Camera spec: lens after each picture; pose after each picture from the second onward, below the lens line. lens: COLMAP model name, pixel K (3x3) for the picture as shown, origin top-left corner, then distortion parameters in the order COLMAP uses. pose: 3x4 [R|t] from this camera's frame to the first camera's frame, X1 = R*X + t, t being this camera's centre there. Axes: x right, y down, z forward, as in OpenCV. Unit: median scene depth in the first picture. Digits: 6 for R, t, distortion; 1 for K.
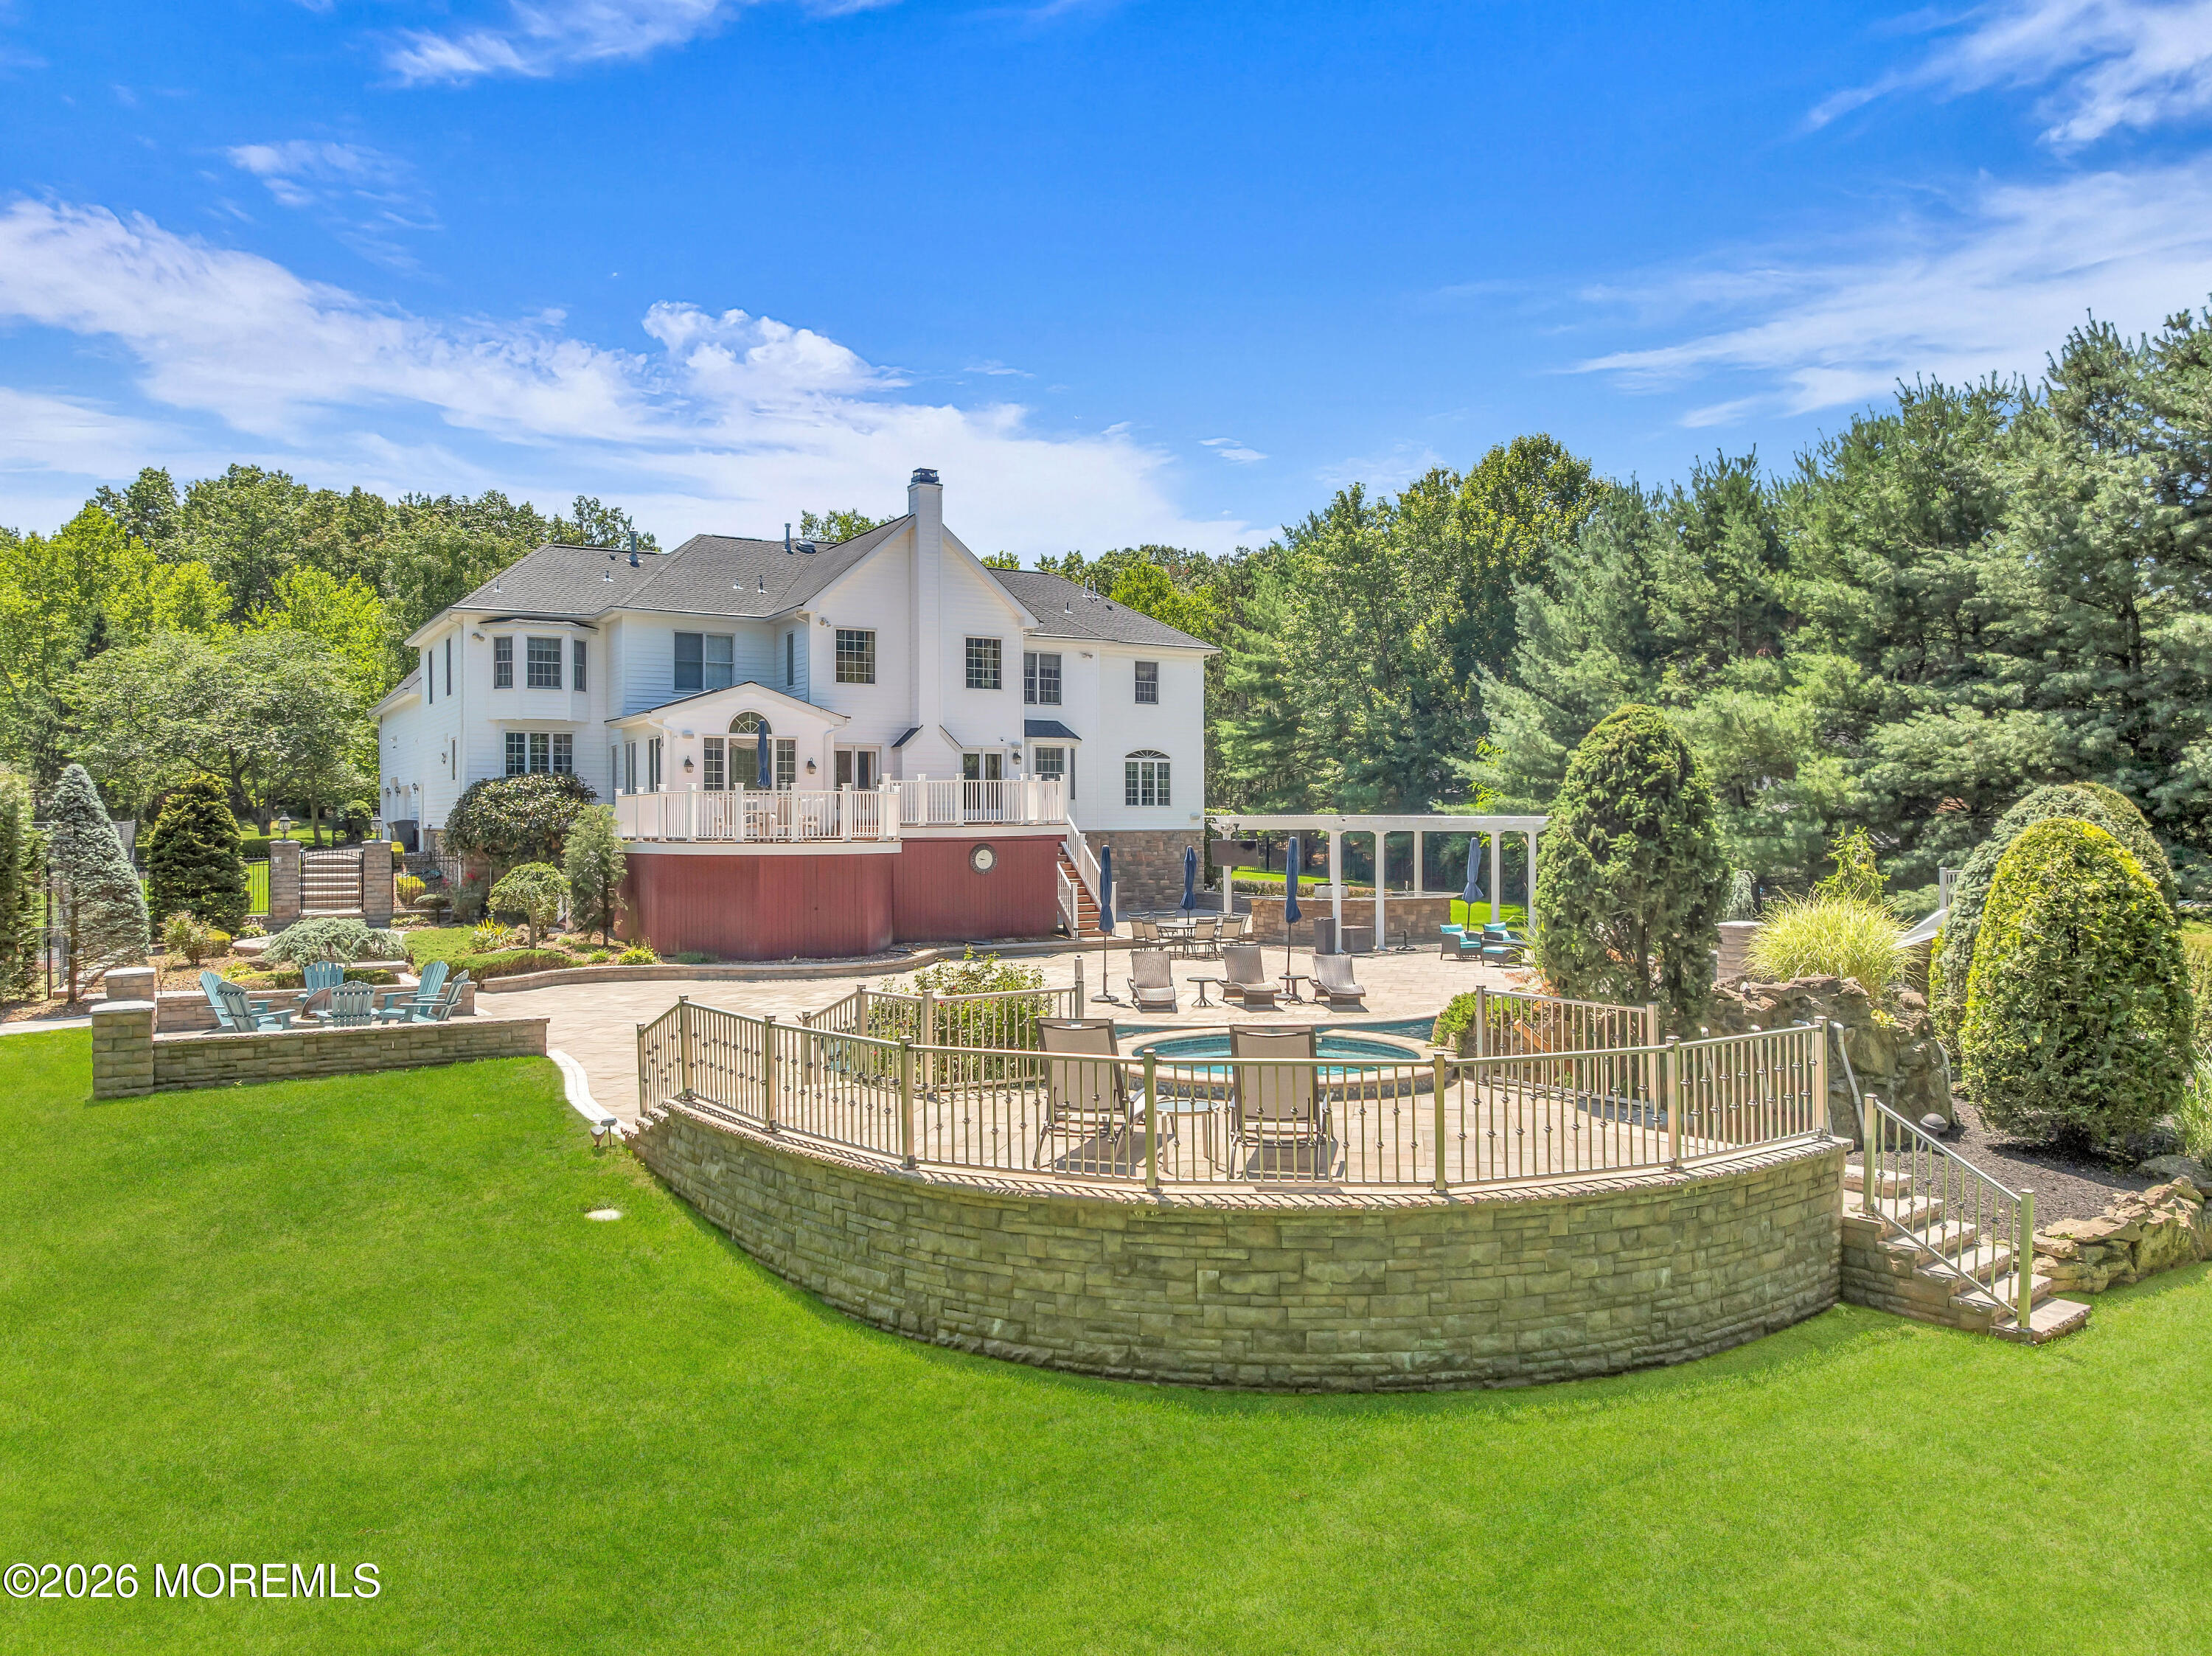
lens RADIAL K [[1567.5, 0, 1108.6], [0, 1567.5, 821.9], [0, 0, 1]] dist [-0.036961, -0.008296]
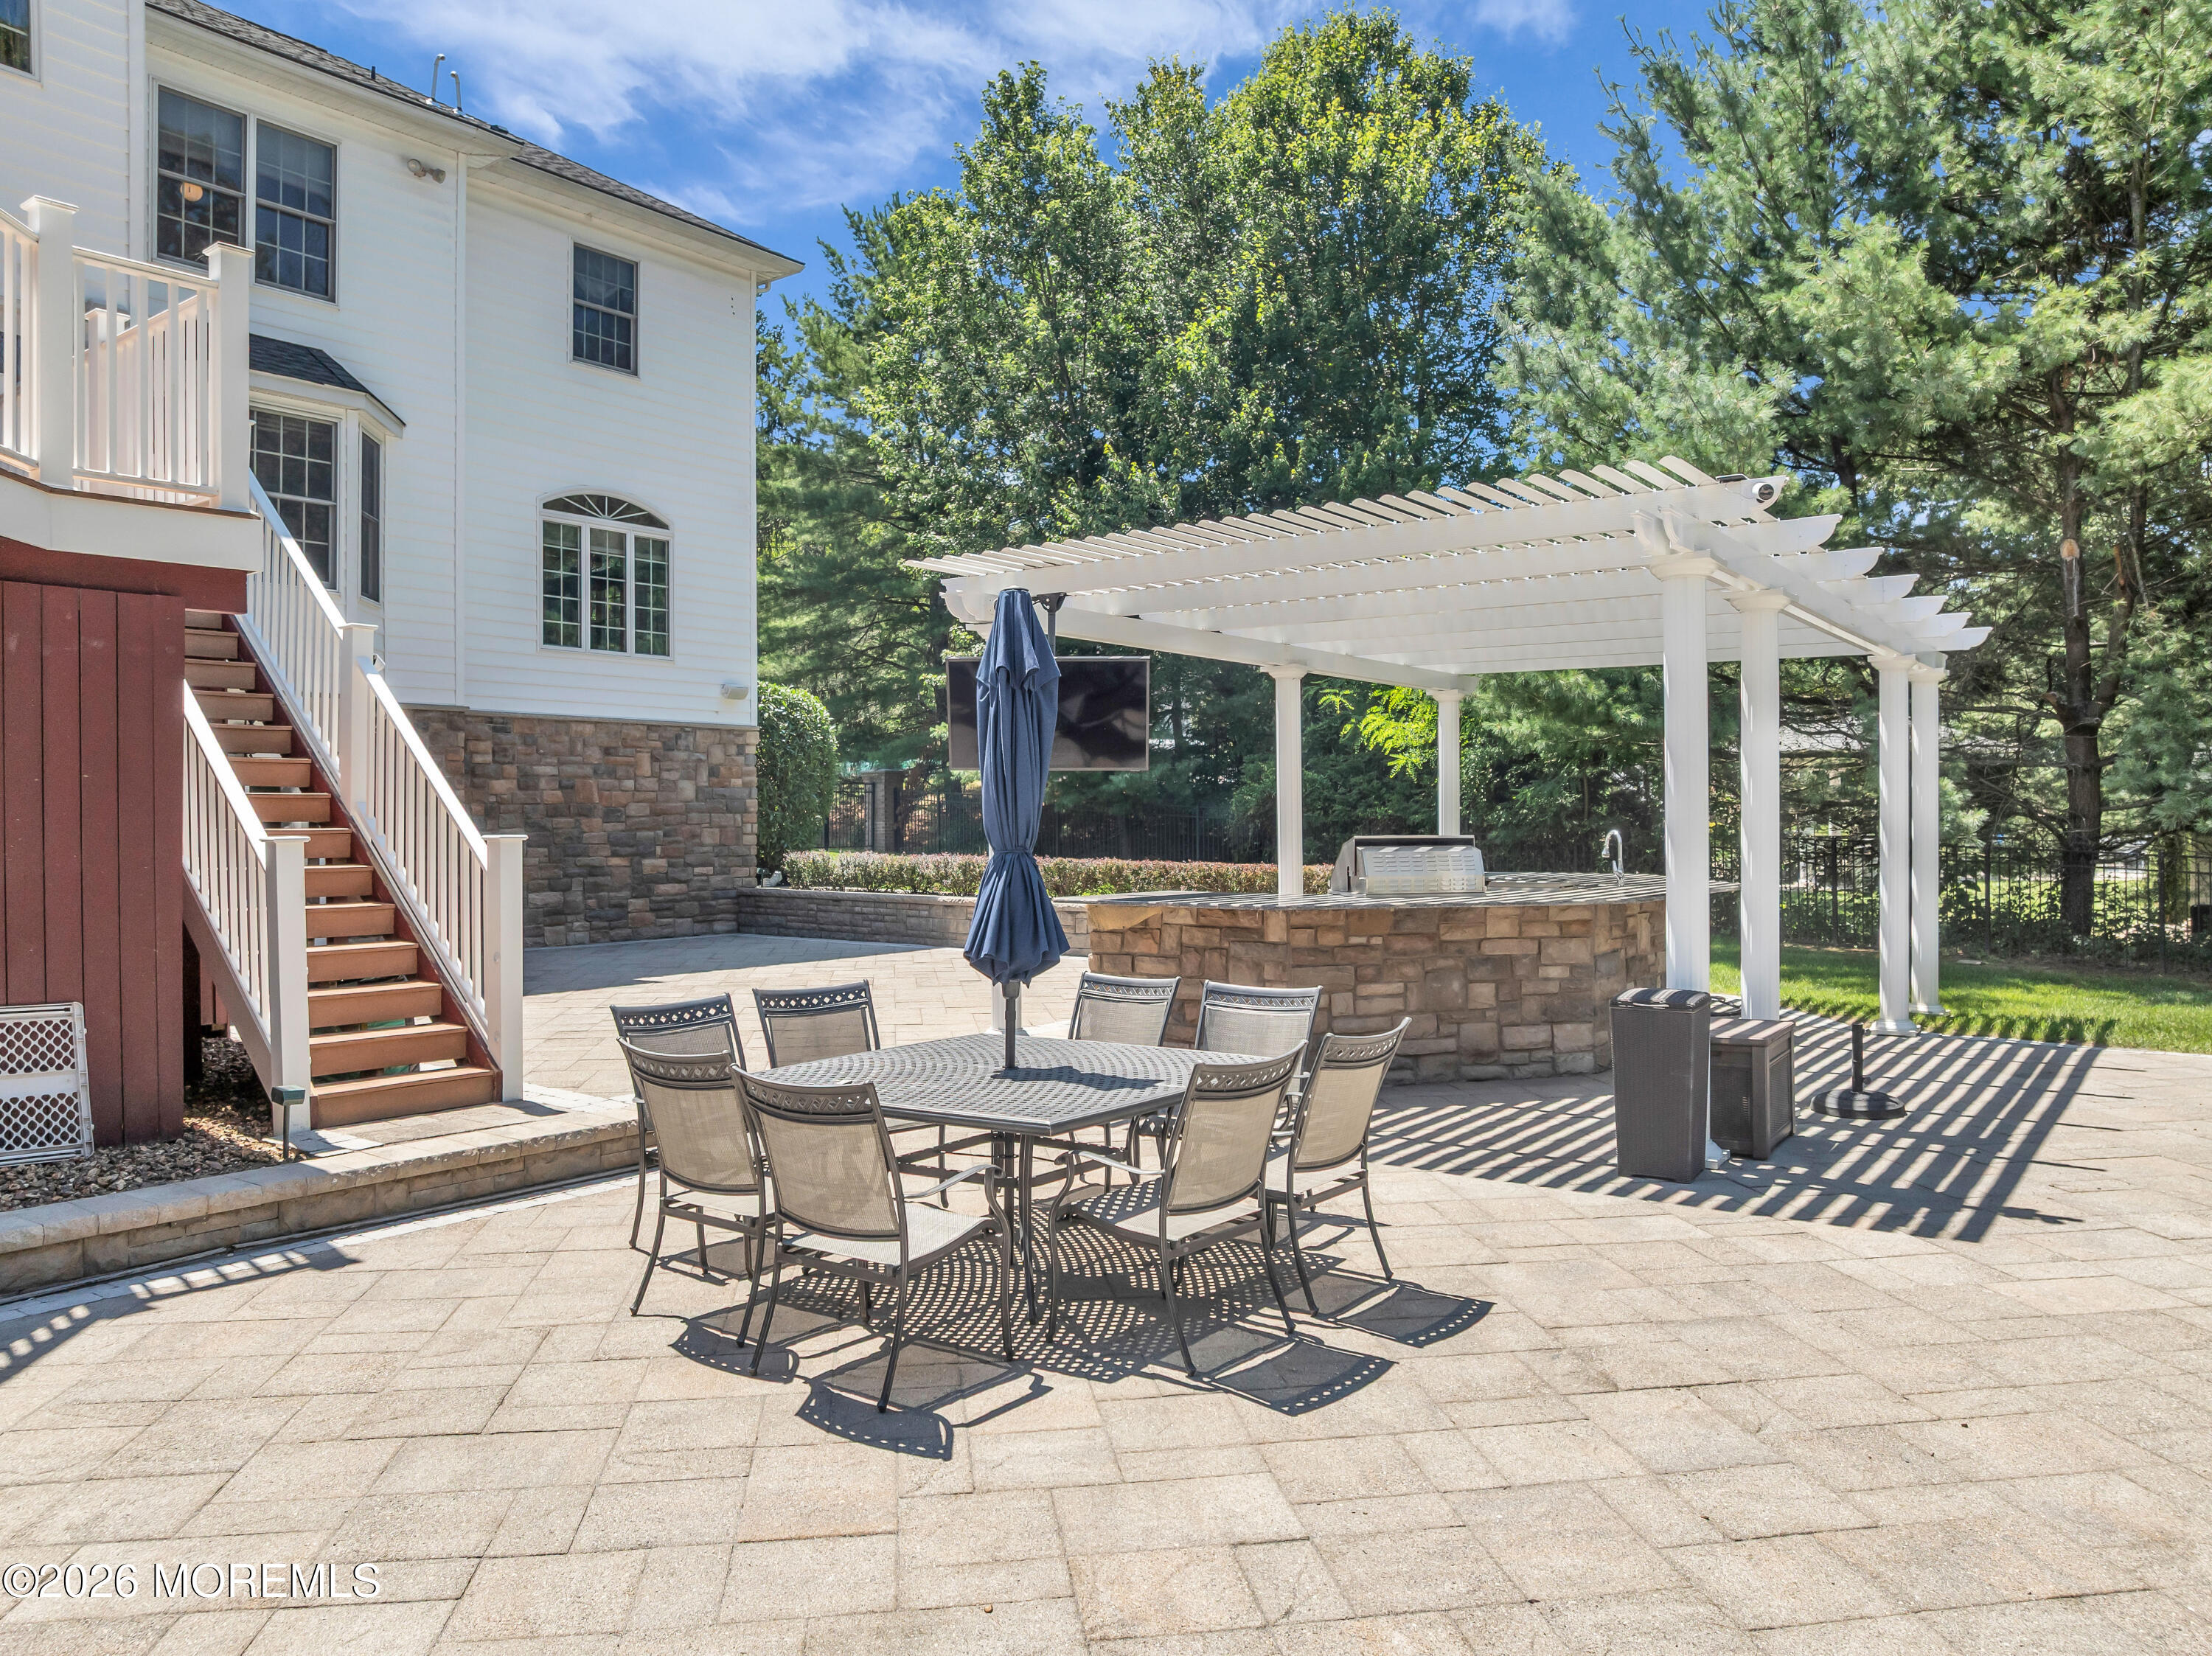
lens RADIAL K [[1581.0, 0, 1109.7], [0, 1581.0, 822.9], [0, 0, 1]] dist [-0.041096, 0.005709]
pose [[0.931950, 0.000040, 0.362586, 0.001531], [0.000093, 1.000000, -0.000350, 0.033508], [-0.362586, 0.000360, 0.931950, 0.705688]]
